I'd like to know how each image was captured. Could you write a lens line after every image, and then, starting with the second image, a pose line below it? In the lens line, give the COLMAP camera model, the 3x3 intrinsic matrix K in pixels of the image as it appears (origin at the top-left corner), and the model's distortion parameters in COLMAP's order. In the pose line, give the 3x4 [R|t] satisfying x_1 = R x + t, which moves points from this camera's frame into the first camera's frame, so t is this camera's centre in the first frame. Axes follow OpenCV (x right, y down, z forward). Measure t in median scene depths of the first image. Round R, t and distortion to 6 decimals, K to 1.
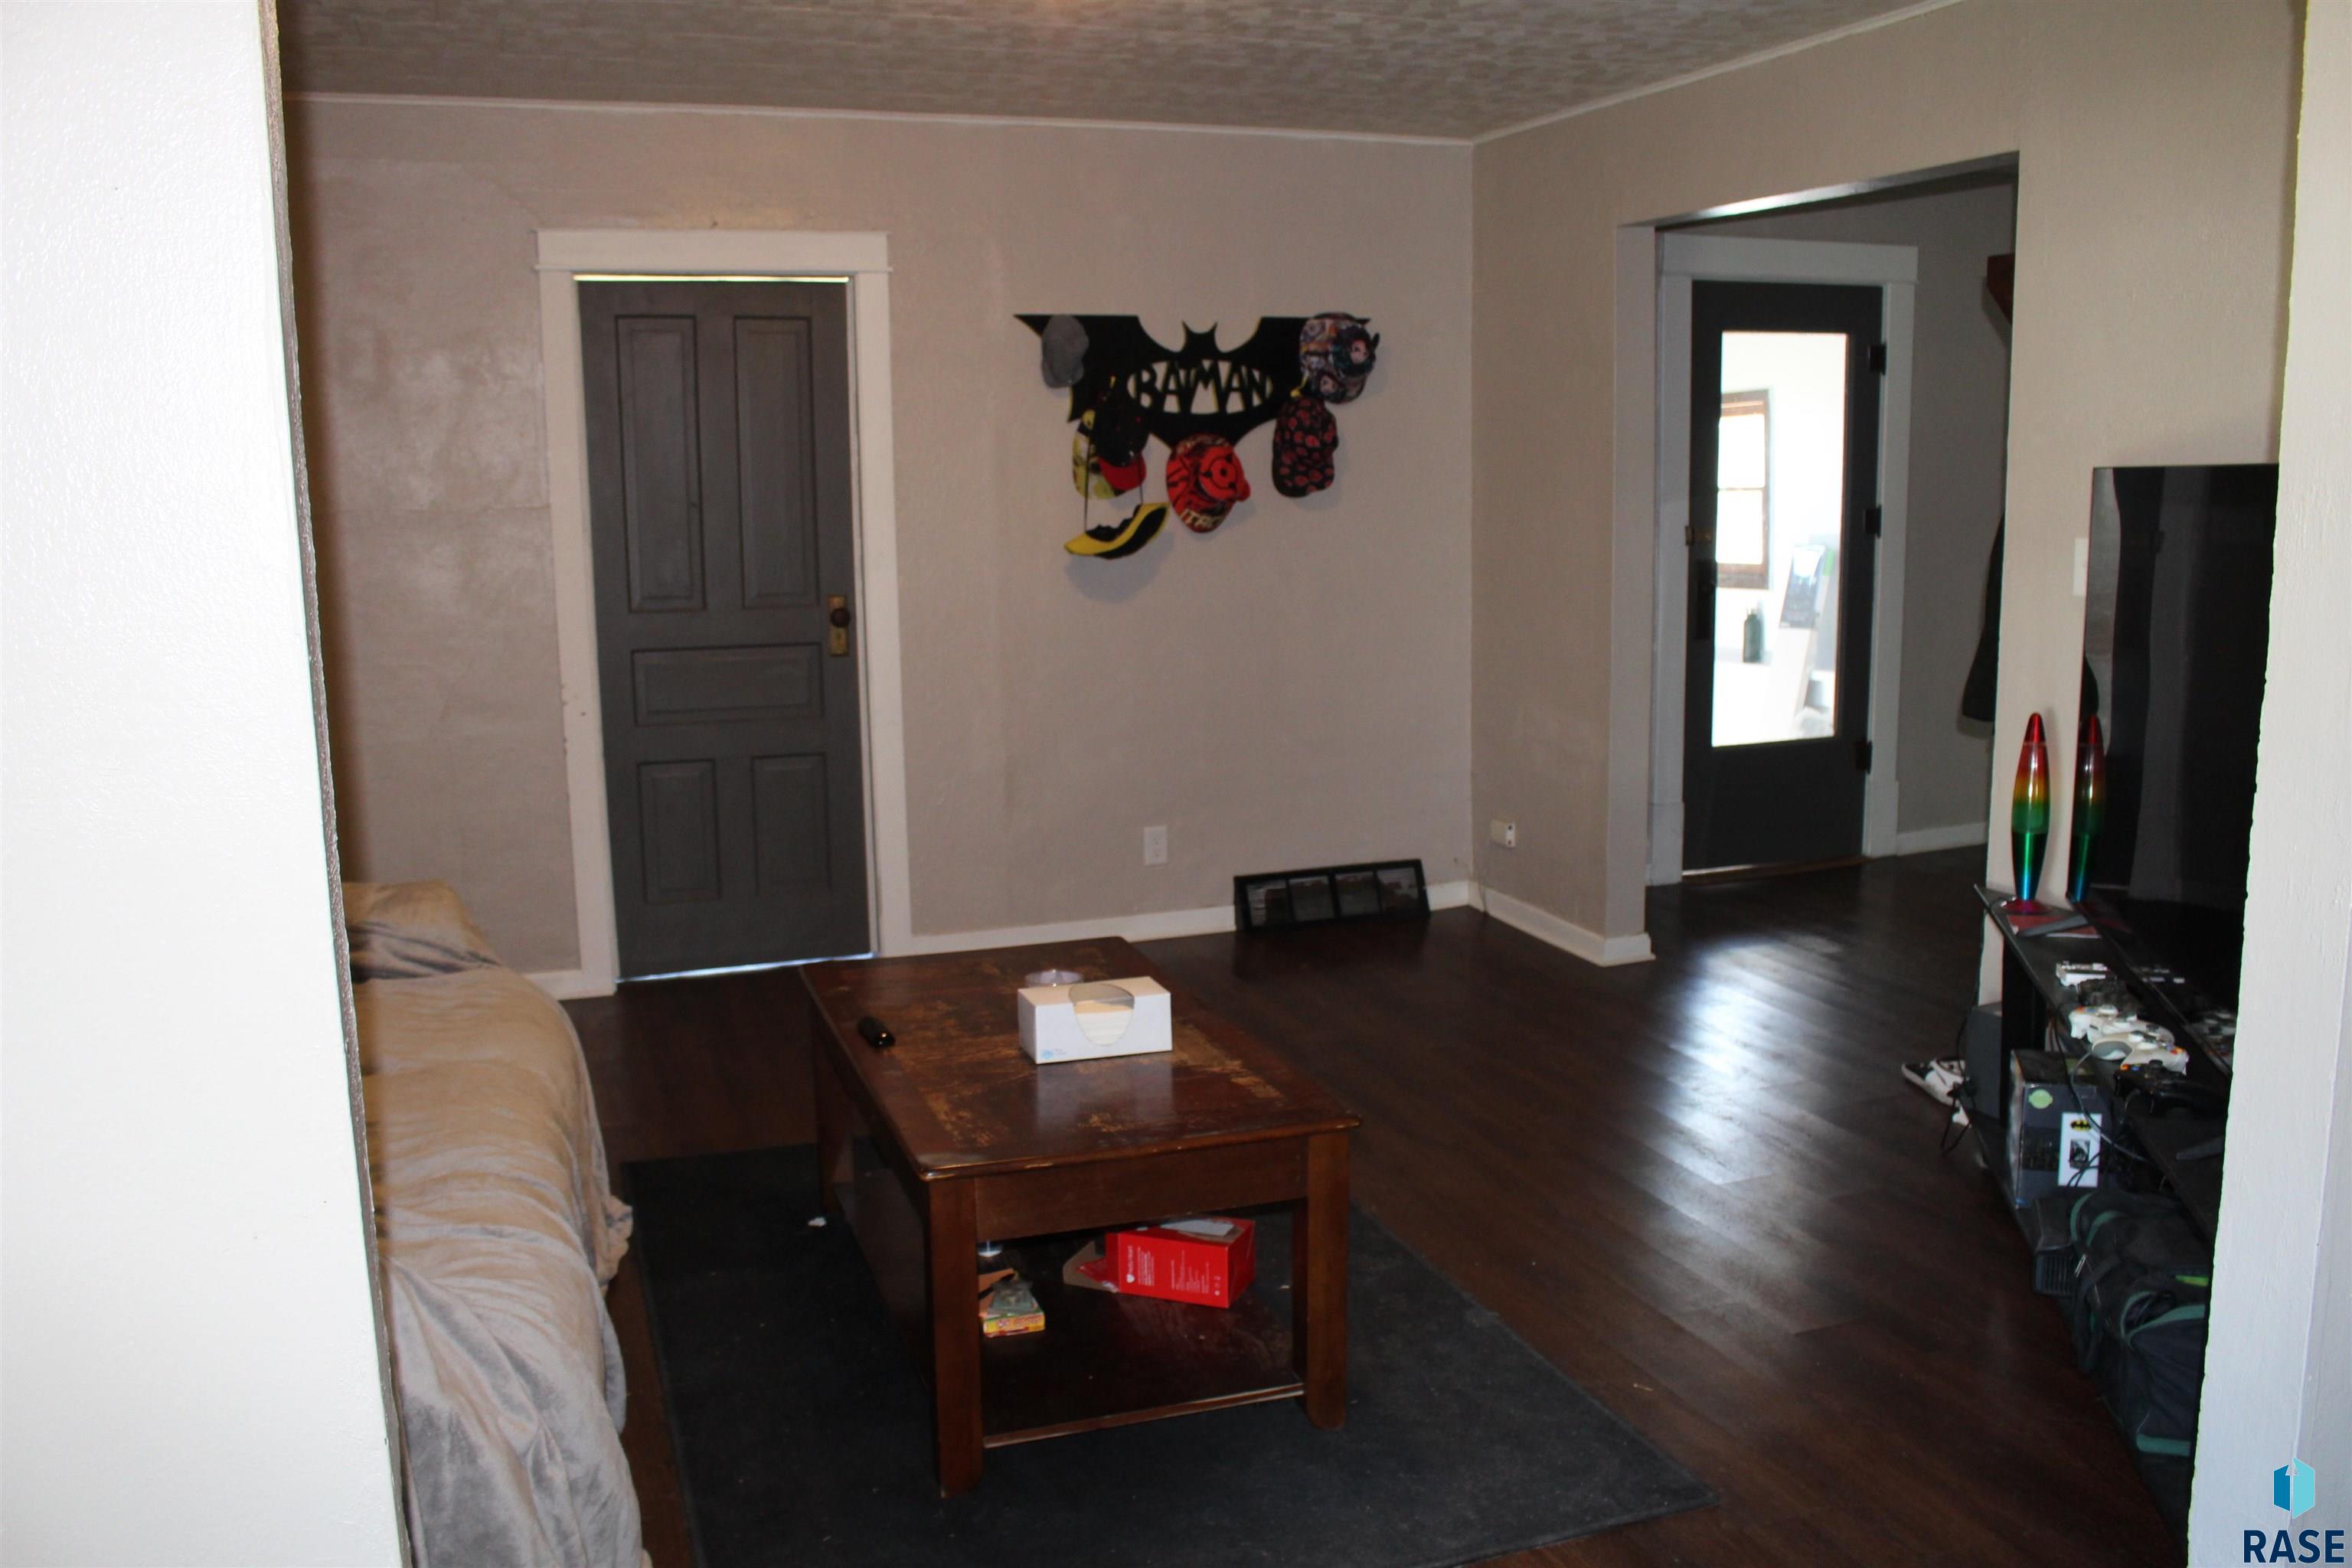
lens RADIAL K [[1933.4, 0, 1178.2], [0, 1933.4, 791.5], [0, 0, 1]] dist [-0.161862, 0.124877]
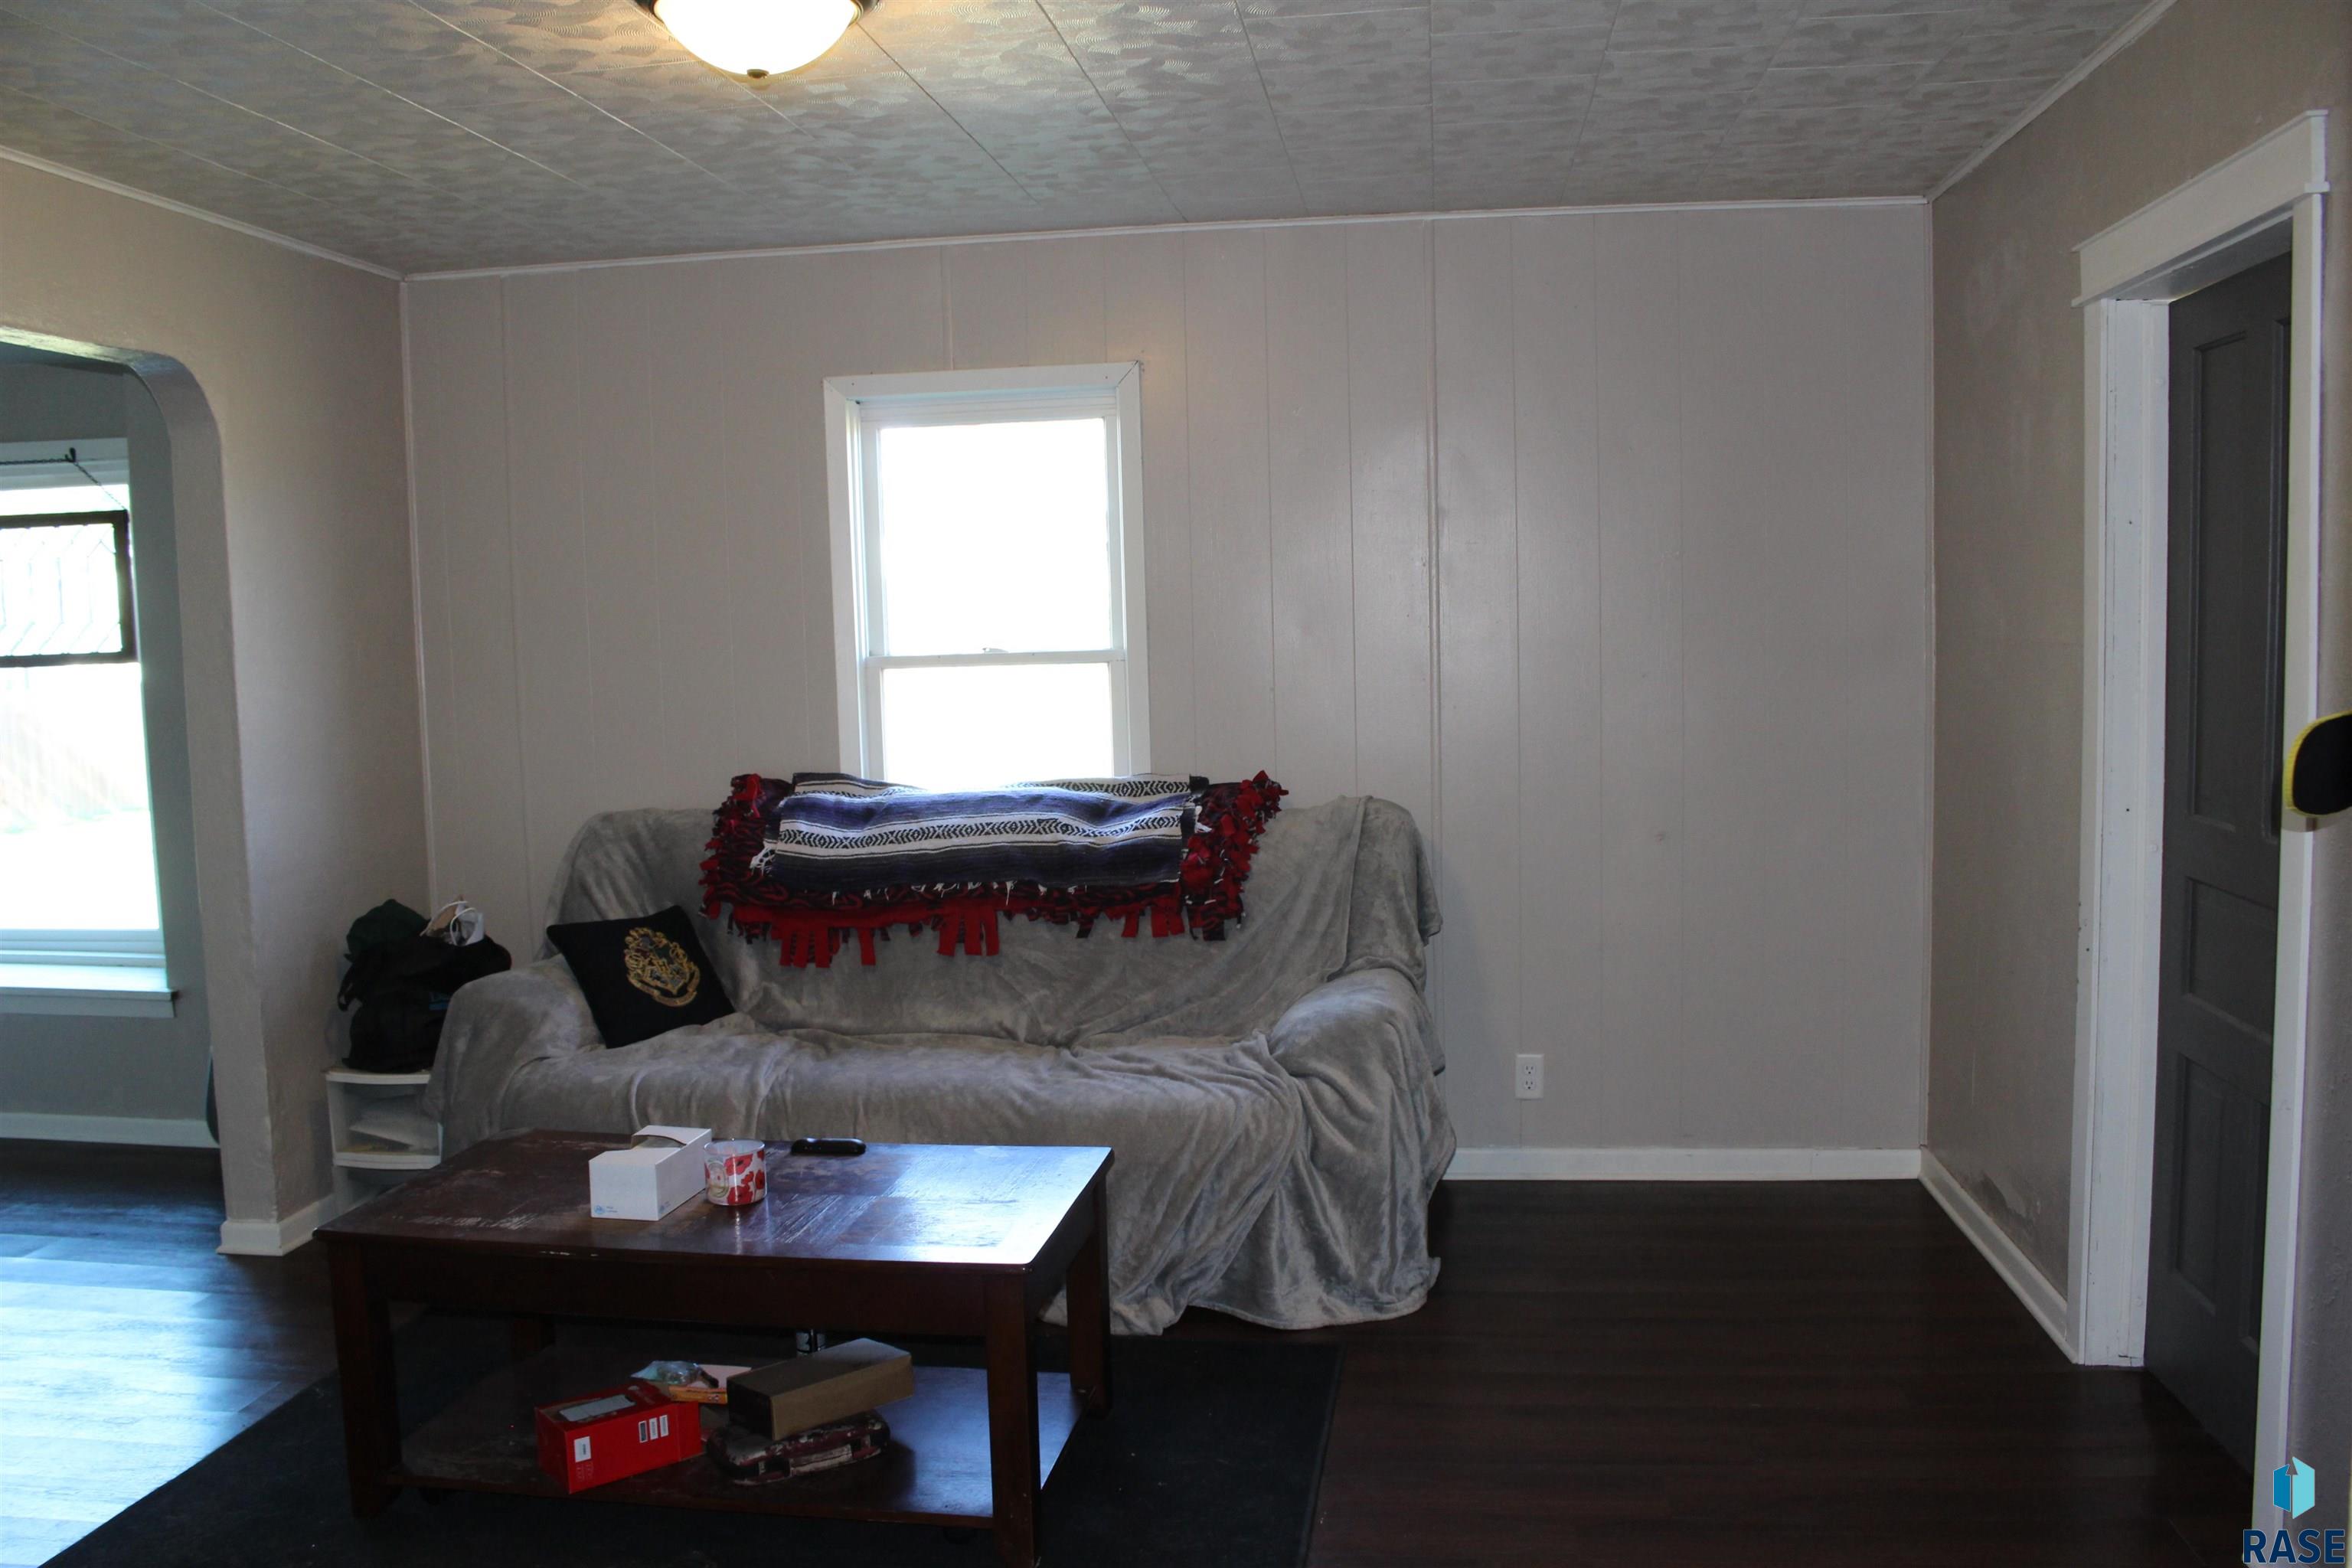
lens RADIAL K [[1933.4, 0, 1178.2], [0, 1933.4, 791.5], [0, 0, 1]] dist [-0.161862, 0.124877]
pose [[-0.464461, 0.102052, -0.879694, 0.413611], [-0.117495, 0.977456, 0.175428, -0.174020], [0.877765, 0.184839, -0.441999, 0.972626]]
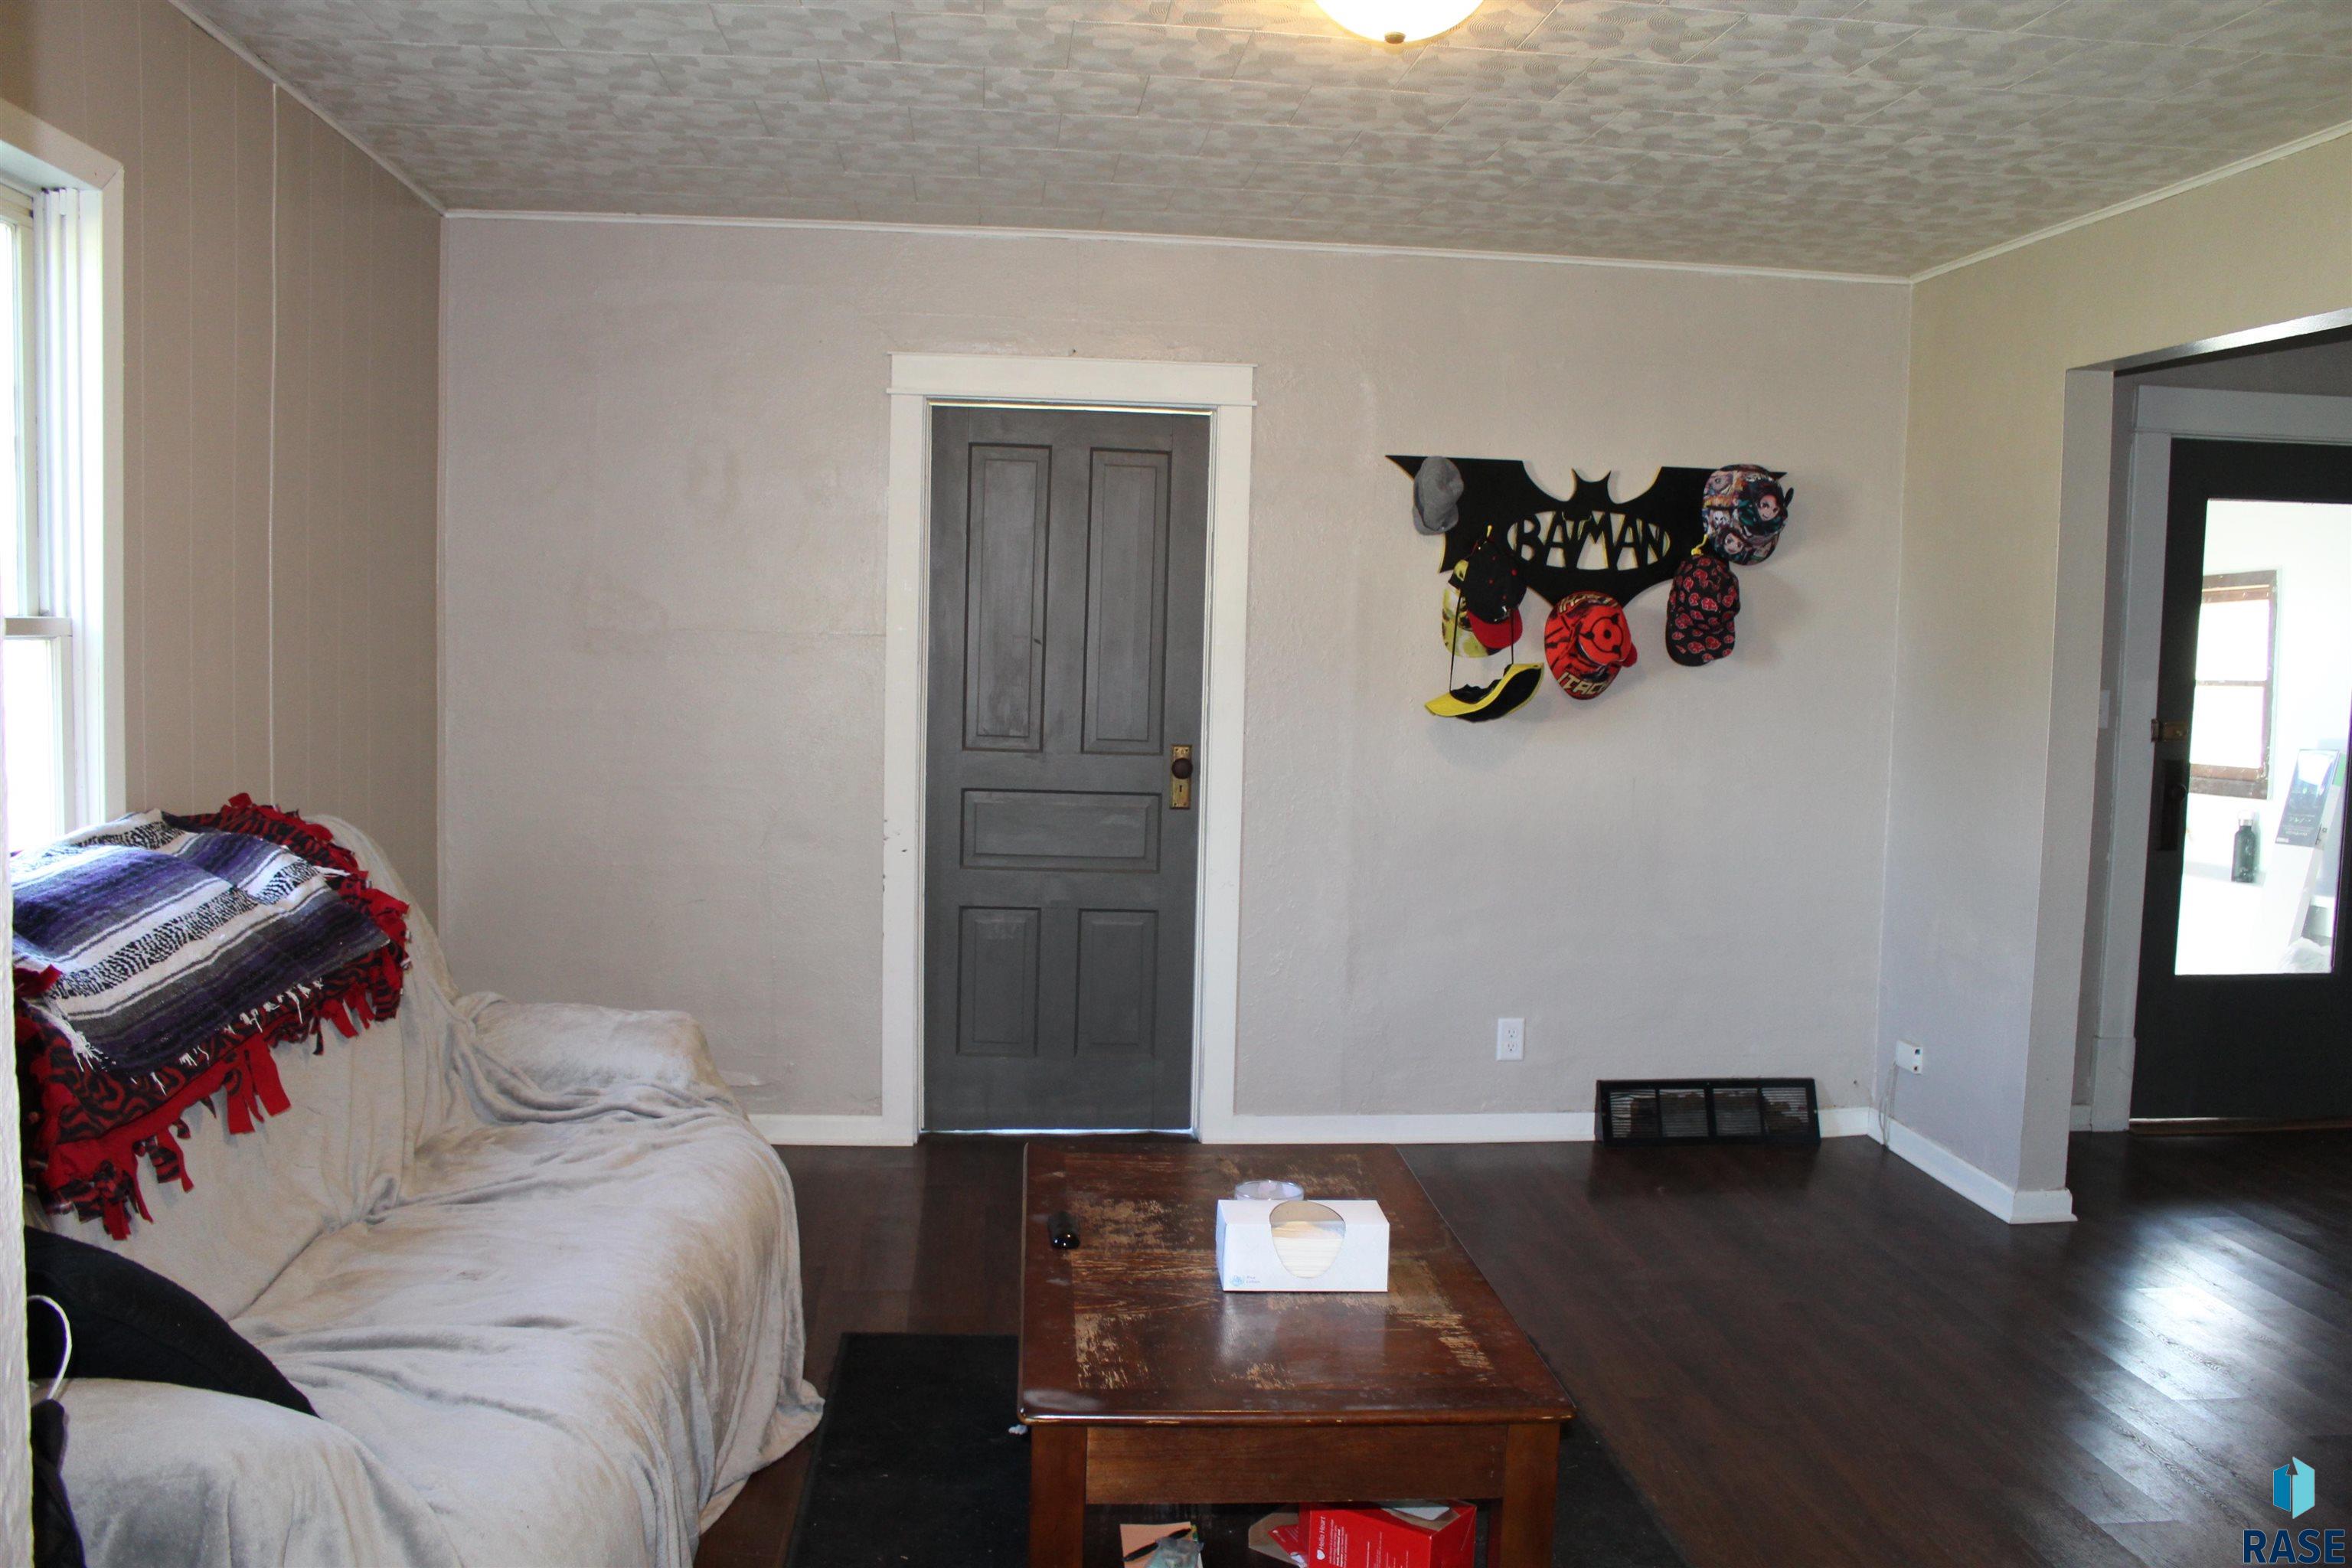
lens RADIAL K [[1933.4, 0, 1178.2], [0, 1933.4, 791.5], [0, 0, 1]] dist [-0.161862, 0.124877]
pose [[0.966614, 0.058992, -0.249354, 0.060147], [-0.080305, 0.993856, -0.076172, -0.007067], [0.243329, 0.093653, 0.965412, 0.087848]]
